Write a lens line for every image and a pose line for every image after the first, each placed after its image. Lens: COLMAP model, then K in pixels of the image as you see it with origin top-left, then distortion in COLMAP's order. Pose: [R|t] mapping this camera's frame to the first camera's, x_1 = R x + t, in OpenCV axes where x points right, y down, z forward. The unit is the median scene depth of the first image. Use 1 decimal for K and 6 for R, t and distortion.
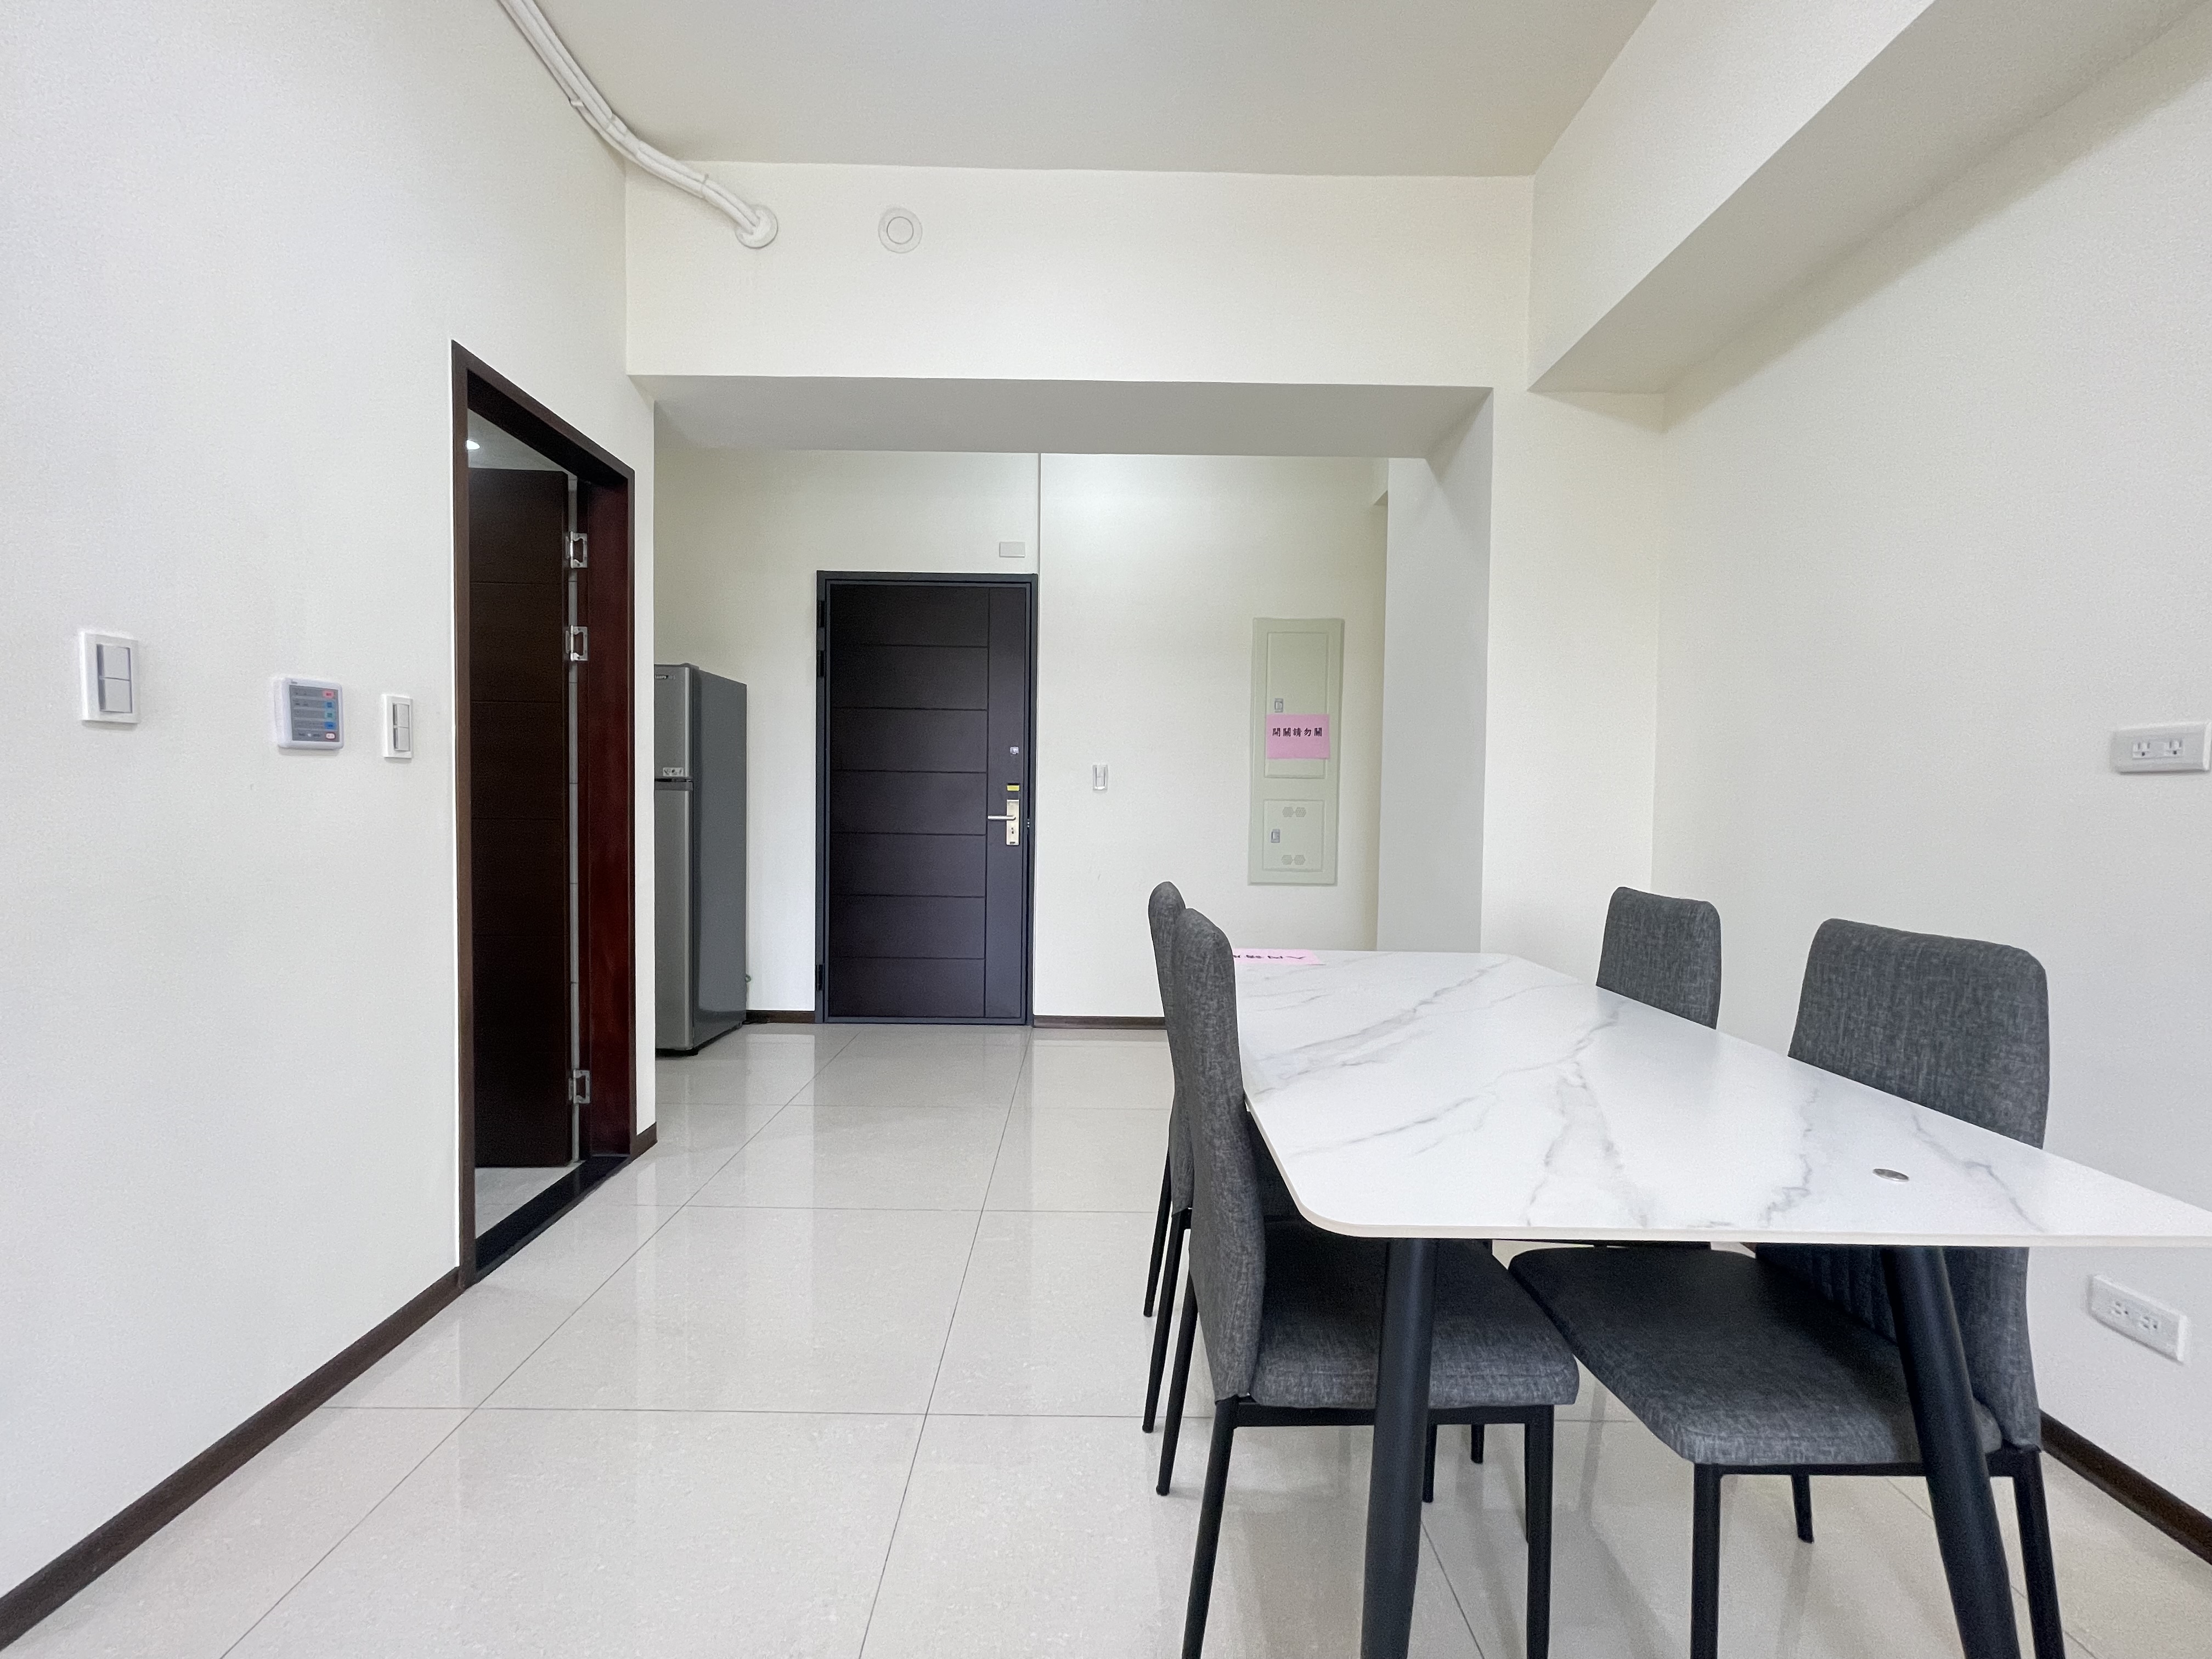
lens RADIAL K [[892.1, 0, 1096.0], [0, 892.1, 825.7], [0, 0, 1]] dist [0.001264, -0.000359]
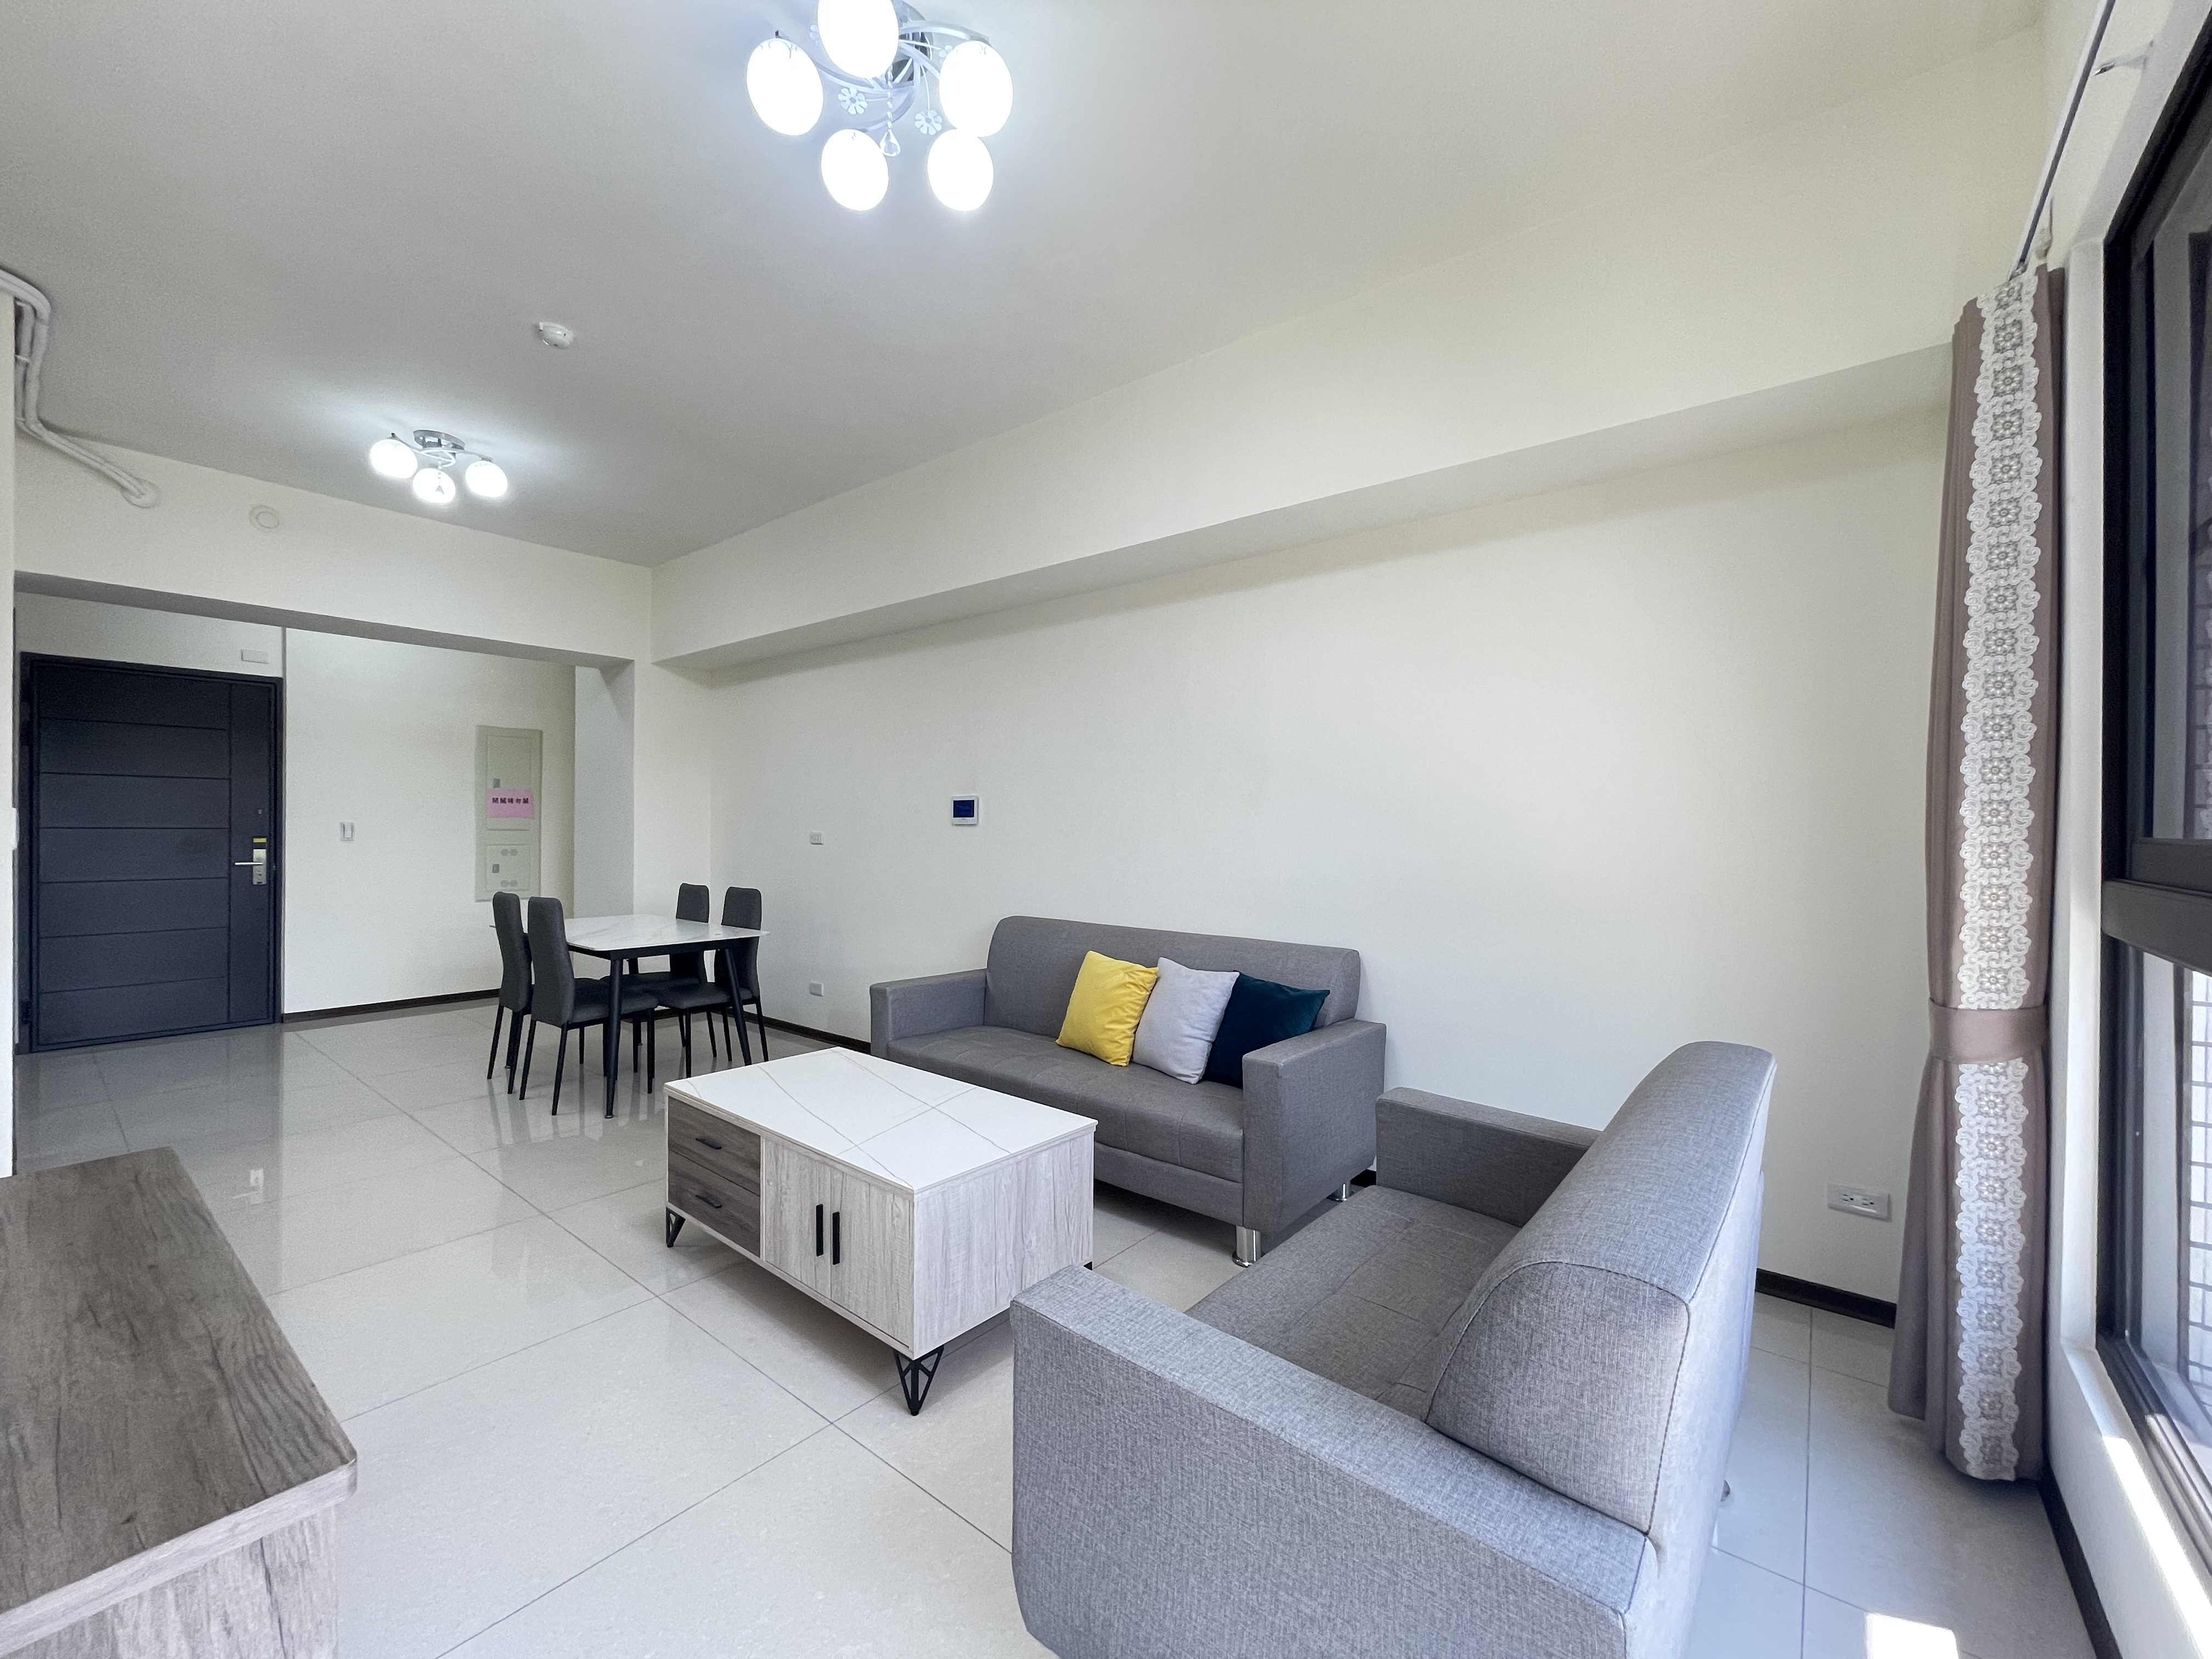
lens RADIAL K [[892.1, 0, 1097.8], [0, 892.1, 831.9], [0, 0, 1]] dist [0.001264, -0.000359]
pose [[0.634926, -0.012438, 0.772473, -0.330252], [0.022210, 0.999751, -0.002158, -0.024893], [-0.772253, 0.018527, 0.635044, -0.786071]]
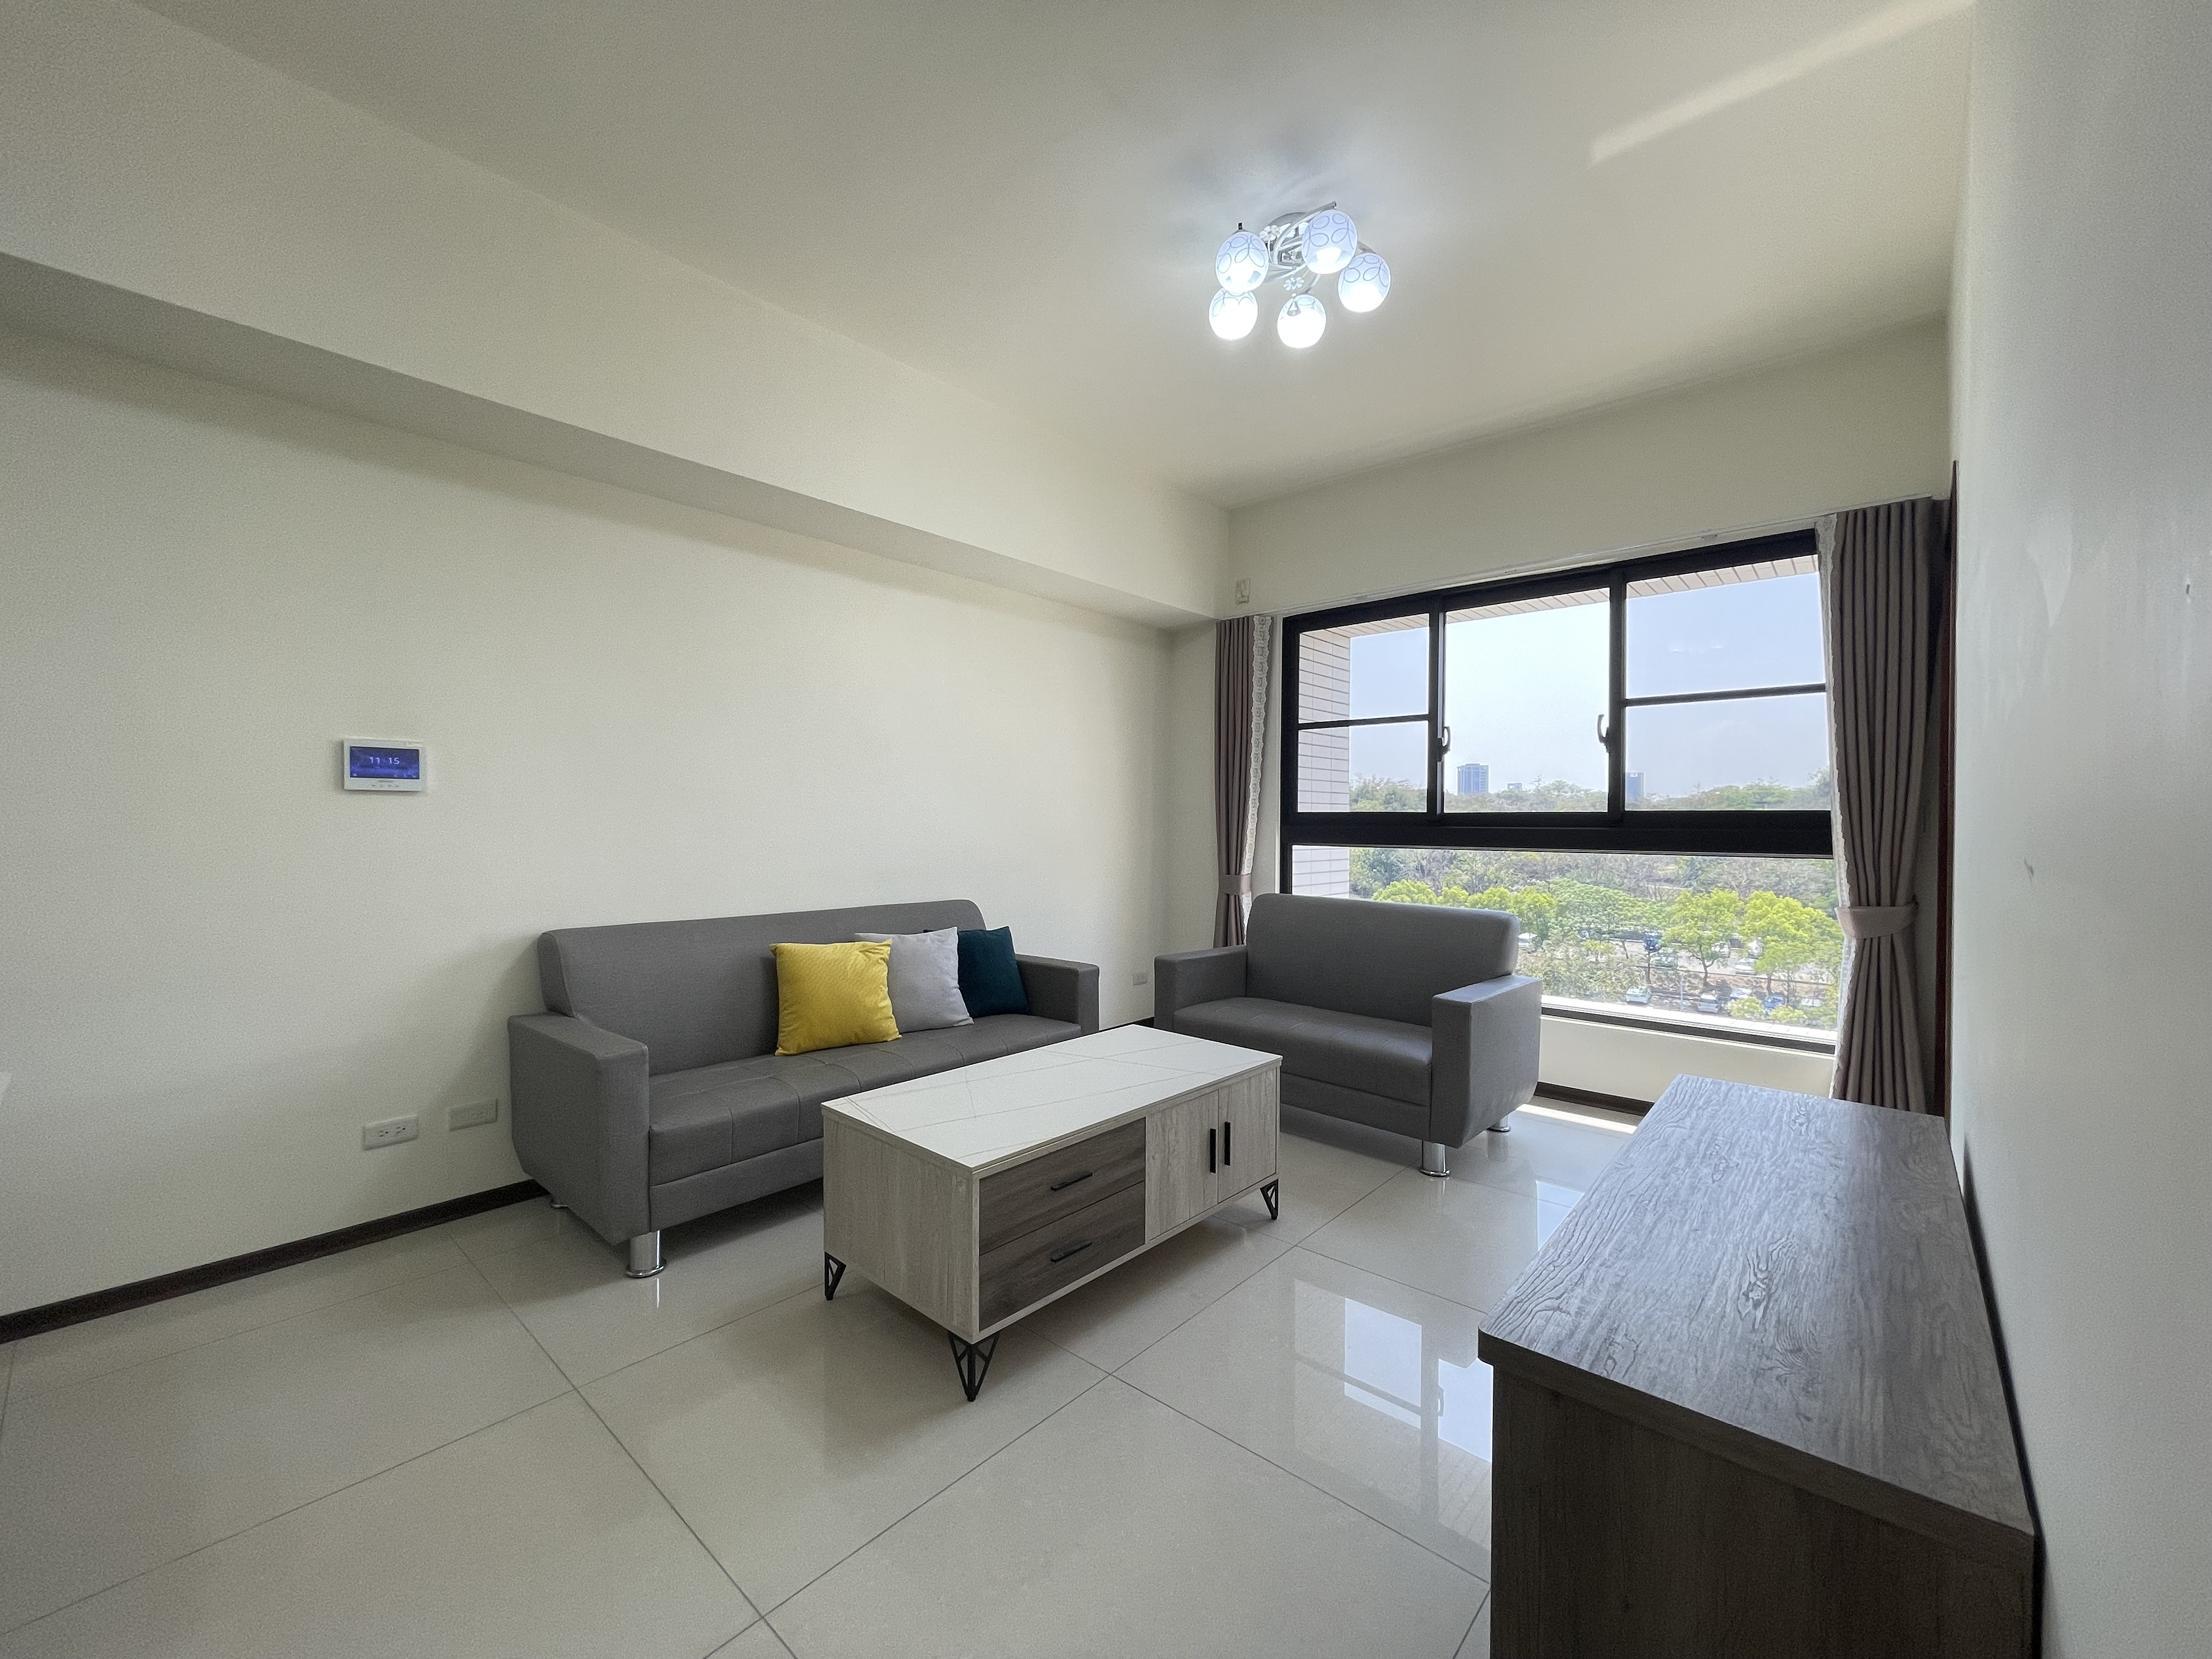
lens RADIAL K [[892.1, 0, 1103.2], [0, 892.1, 827.7], [0, 0, 1]] dist [0.001264, -0.000359]
pose [[-0.744923, -0.021452, 0.666806, -0.371786], [0.003409, 0.999347, 0.035958, -0.034703], [-0.667142, 0.029059, -0.744363, 0.145441]]
